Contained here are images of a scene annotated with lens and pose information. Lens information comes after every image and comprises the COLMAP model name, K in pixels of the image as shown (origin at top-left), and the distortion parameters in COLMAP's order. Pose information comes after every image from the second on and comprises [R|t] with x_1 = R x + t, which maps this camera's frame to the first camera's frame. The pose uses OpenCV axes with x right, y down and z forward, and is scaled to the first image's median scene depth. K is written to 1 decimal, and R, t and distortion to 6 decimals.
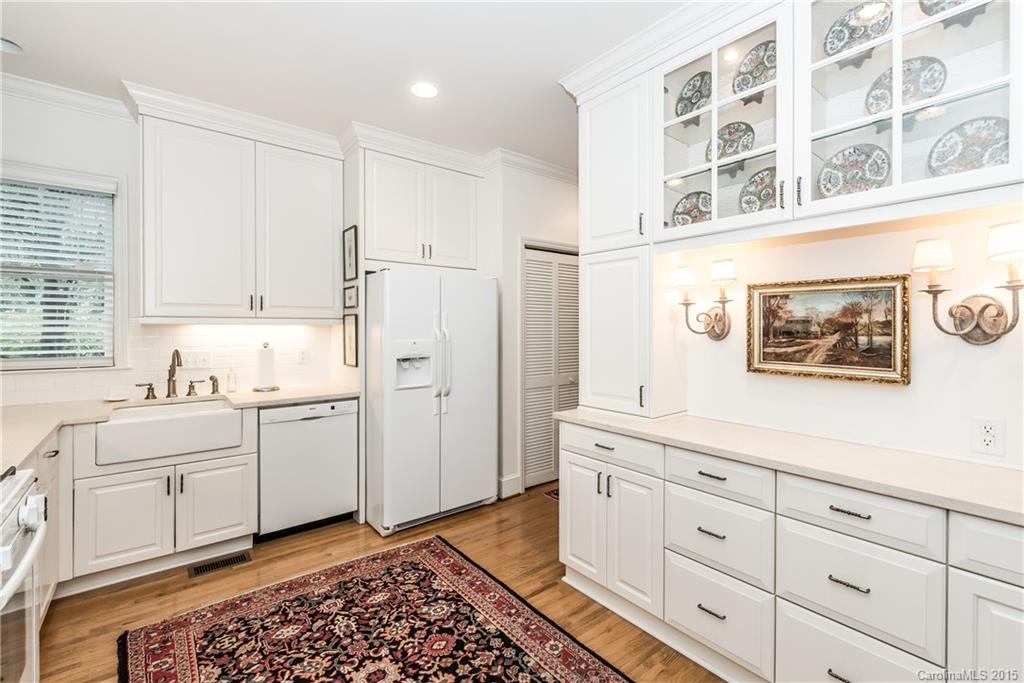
lens RADIAL K [[447.1, 0, 510.4], [0, 447.1, 331.0], [0, 0, 1]] dist [-0.001076, -0.000427]
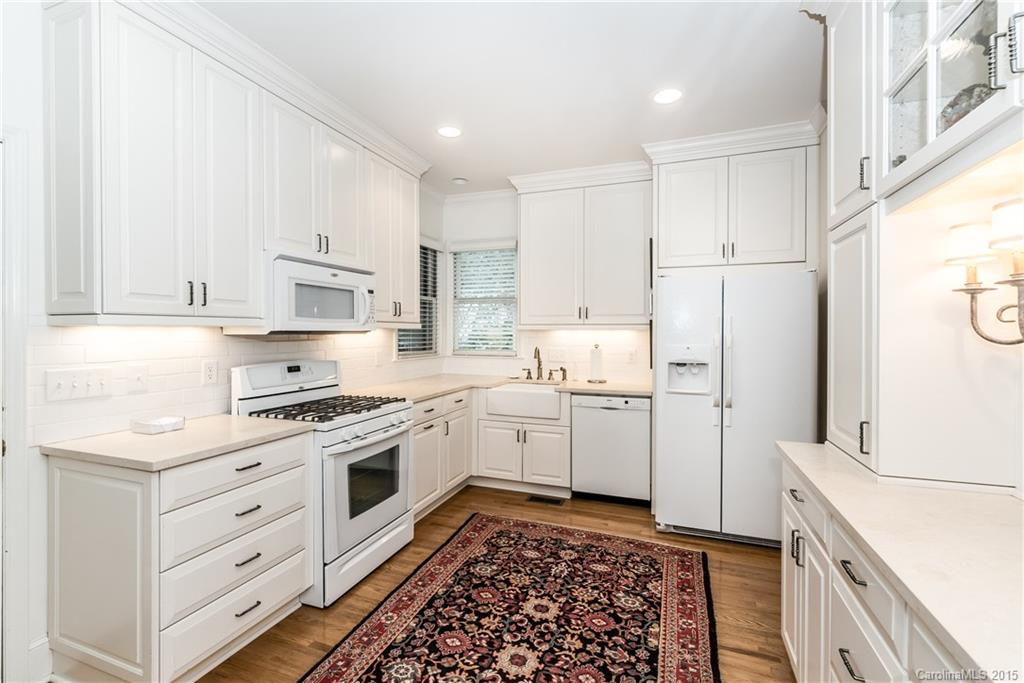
lens RADIAL K [[447.1, 0, 510.4], [0, 447.1, 331.0], [0, 0, 1]] dist [-0.001076, -0.000427]
pose [[0.507188, -0.002458, -0.861832, 0.574908], [-0.003098, 0.999984, -0.004676, -0.005168], [0.861830, 0.005041, 0.507172, 0.213761]]
